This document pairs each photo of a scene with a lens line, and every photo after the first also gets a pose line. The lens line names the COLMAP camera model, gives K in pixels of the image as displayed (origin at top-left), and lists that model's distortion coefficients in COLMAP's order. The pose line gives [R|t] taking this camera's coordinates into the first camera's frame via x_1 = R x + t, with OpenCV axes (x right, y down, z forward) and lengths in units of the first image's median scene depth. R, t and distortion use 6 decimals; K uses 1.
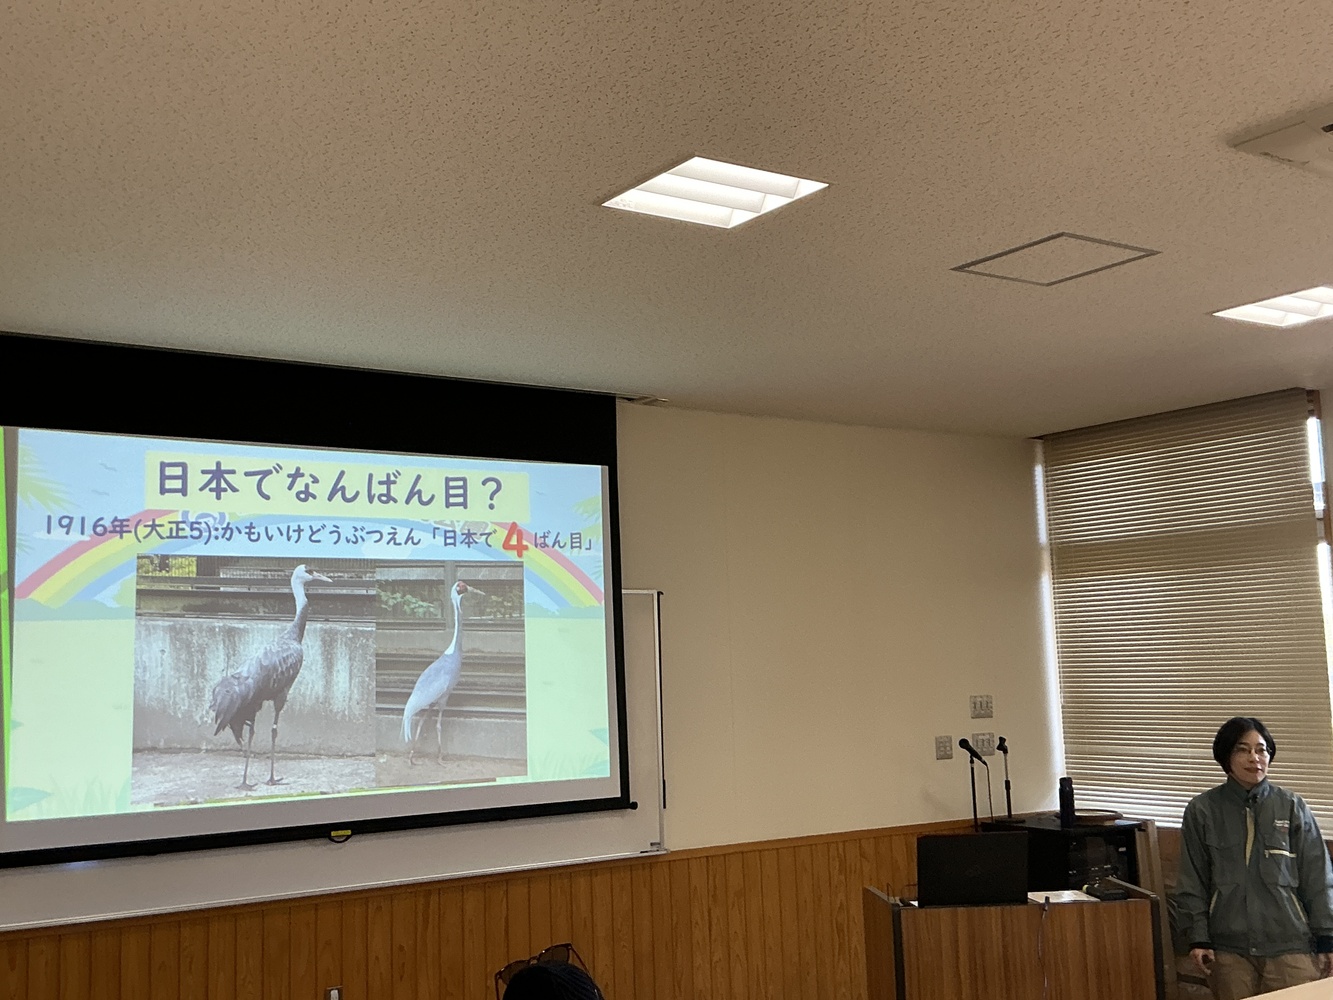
lens RADIAL K [[1517.5, 0, 665.3], [0, 1517.5, 481.9], [0, 0, 1]] dist [0.056954, 0.000000]
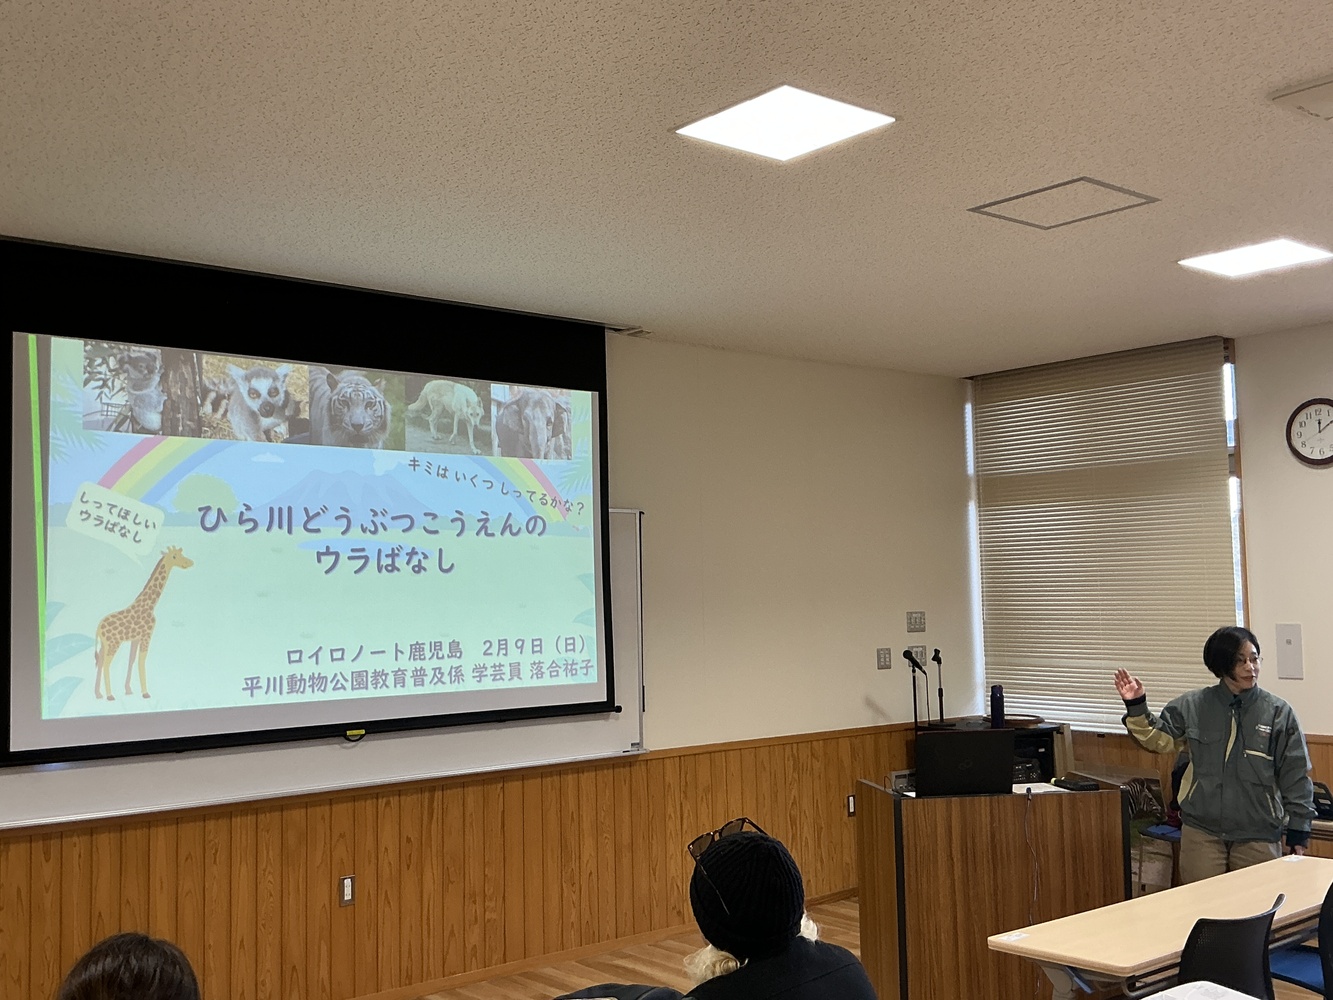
lens RADIAL K [[1402.1, 0, 662.9], [0, 1402.1, 488.7], [0, 0, 1]] dist [0.060576, 0.000000]
pose [[0.995388, 0.016924, 0.094430, -0.084977], [-0.021284, 0.998744, 0.045360, 0.011618], [-0.093543, -0.047161, 0.994498, 0.017288]]
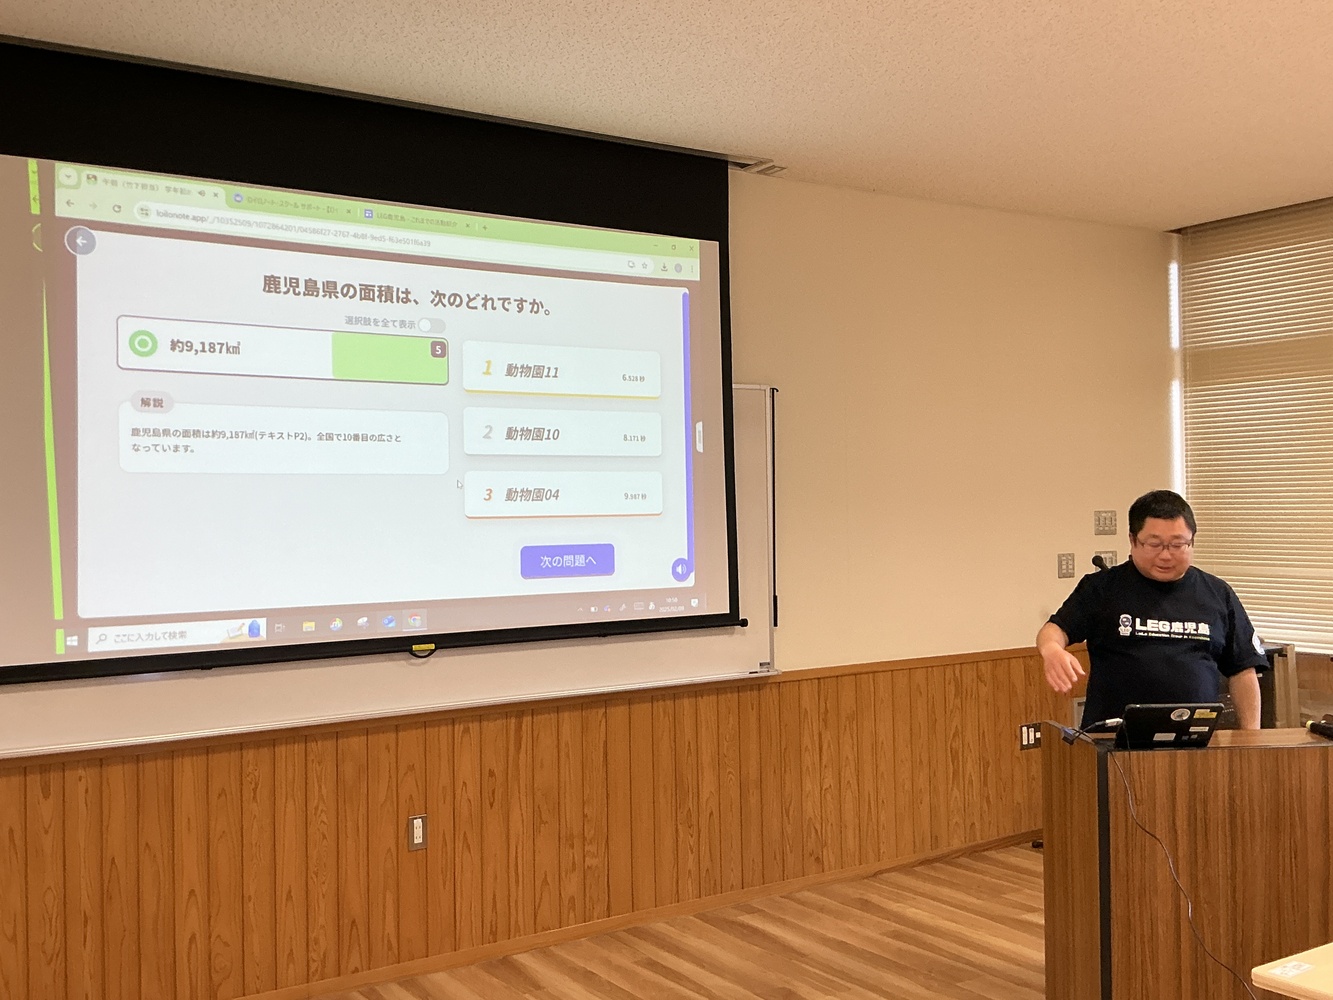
lens RADIAL K [[1358.9, 0, 669.9], [0, 1358.9, 500.0], [0, 0, 1]] dist [0.079339, 0.000000]
pose [[0.999803, 0.012789, -0.015210, -0.052715], [-0.010878, 0.992754, 0.119673, 0.044222], [0.016630, -0.119484, 0.992697, 0.204785]]
